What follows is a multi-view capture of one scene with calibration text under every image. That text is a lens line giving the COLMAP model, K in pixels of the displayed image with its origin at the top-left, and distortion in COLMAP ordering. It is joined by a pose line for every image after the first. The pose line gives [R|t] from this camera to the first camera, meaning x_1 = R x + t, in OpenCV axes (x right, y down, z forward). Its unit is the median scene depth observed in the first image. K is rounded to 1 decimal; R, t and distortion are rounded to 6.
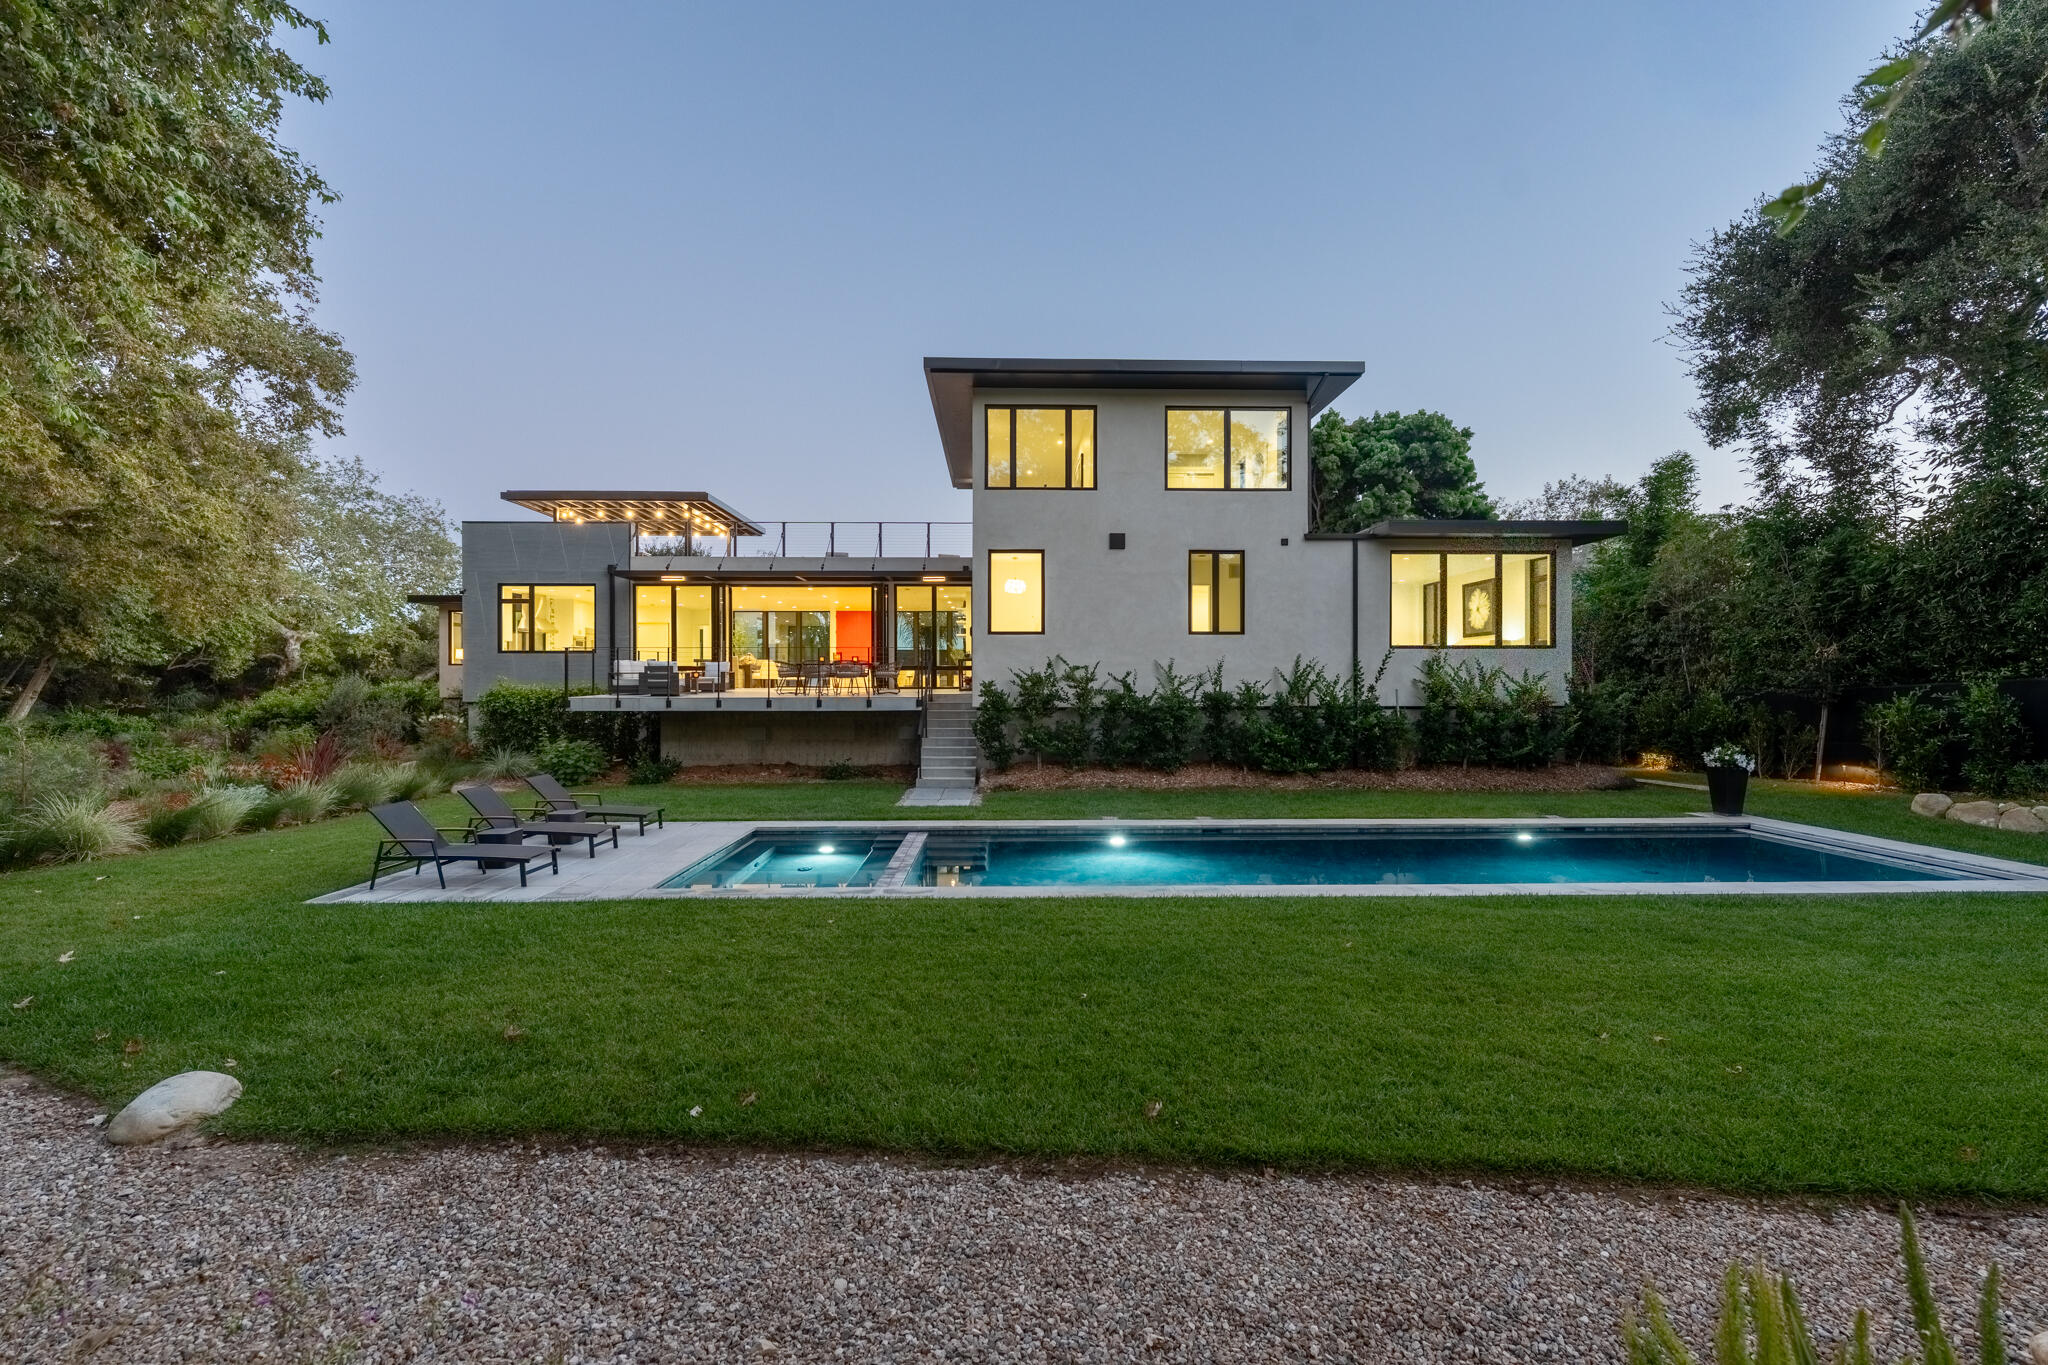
lens RADIAL K [[820.0, 0, 1024.0], [0, 820.0, 682.5], [0, 0, 1]] dist [-0.003222, -0.000167]
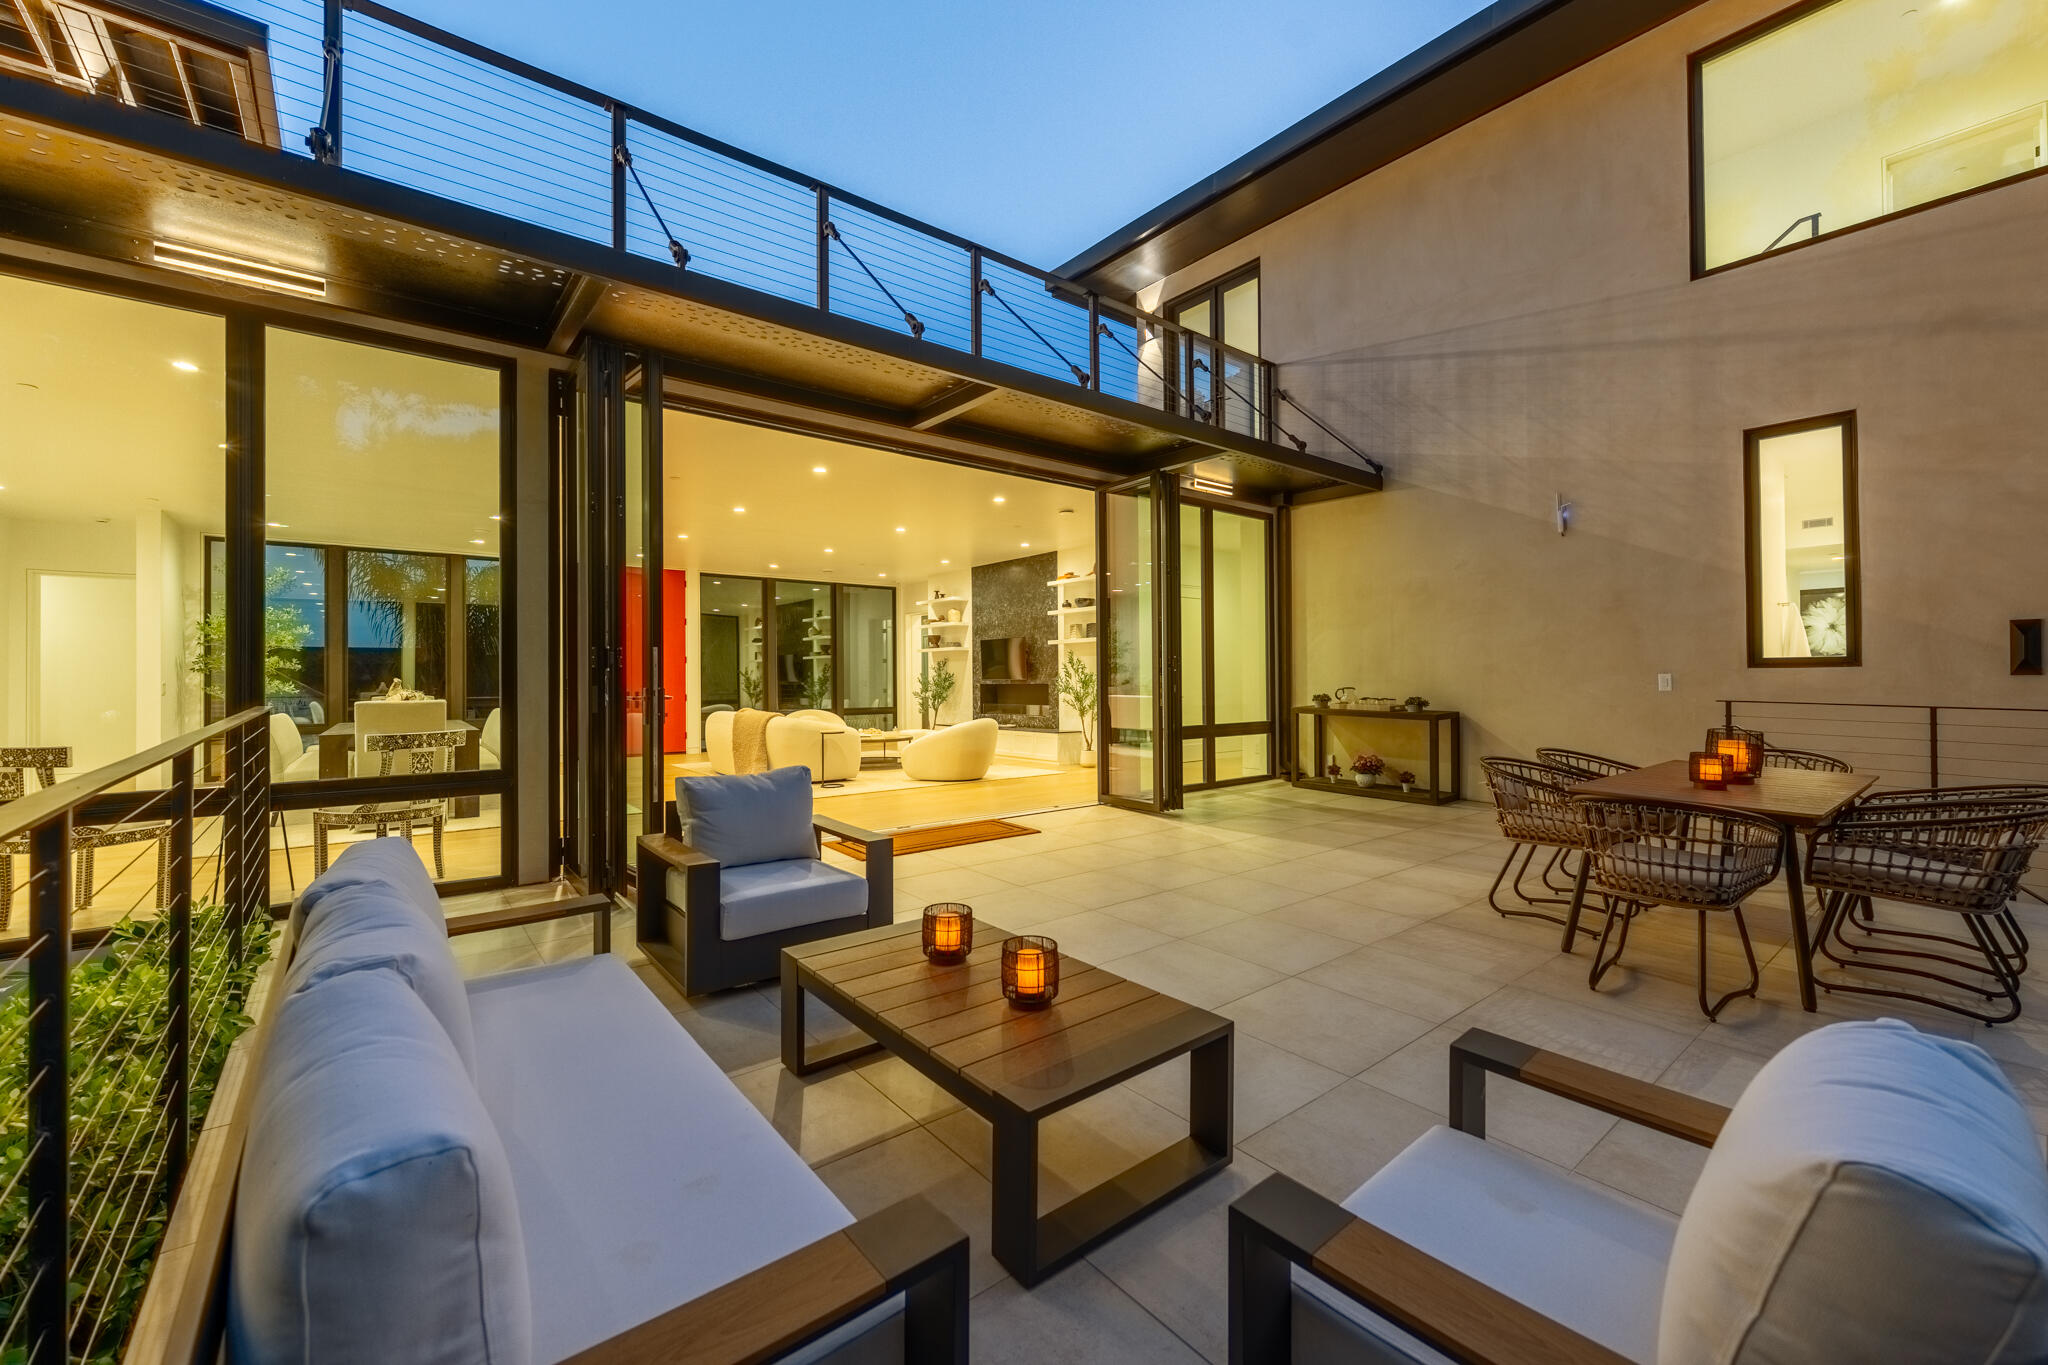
lens RADIAL K [[820.0, 0, 1024.0], [0, 820.0, 682.5], [0, 0, 1]] dist [-0.003222, -0.000167]
pose [[0.784455, -0.014606, 0.620013, -0.529946], [0.008527, 0.999882, 0.012766, -0.062174], [-0.620127, -0.004728, 0.784487, 1.021557]]
